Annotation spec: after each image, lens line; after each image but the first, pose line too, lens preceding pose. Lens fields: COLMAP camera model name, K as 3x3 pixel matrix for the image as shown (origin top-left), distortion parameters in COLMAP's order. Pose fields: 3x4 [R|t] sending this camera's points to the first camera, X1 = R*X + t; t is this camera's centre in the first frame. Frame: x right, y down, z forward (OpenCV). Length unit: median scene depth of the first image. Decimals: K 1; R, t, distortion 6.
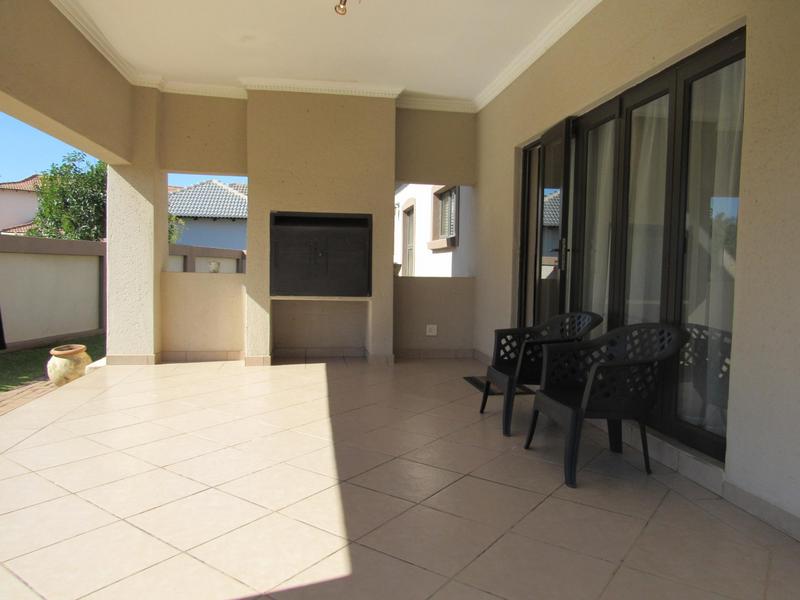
lens RADIAL K [[567.1, 0, 402.2], [0, 567.1, 301.0], [0, 0, 1]] dist [-0.039238, 0.013439]
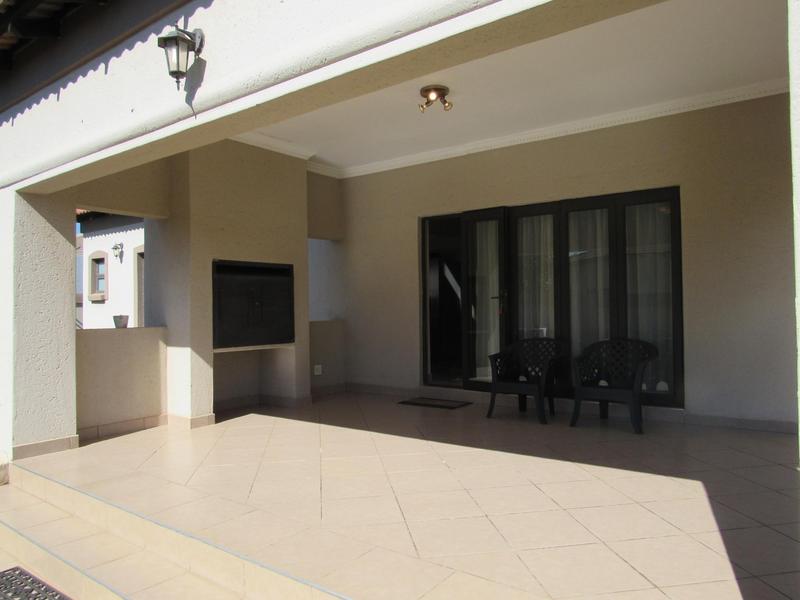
lens RADIAL K [[567.1, 0, 401.3], [0, 567.1, 299.7], [0, 0, 1]] dist [-0.039238, 0.013439]
pose [[0.715122, -0.019530, 0.698726, -0.660798], [0.068540, 0.996752, -0.042288, -0.029145], [-0.695631, 0.078132, 0.714138, 0.107350]]
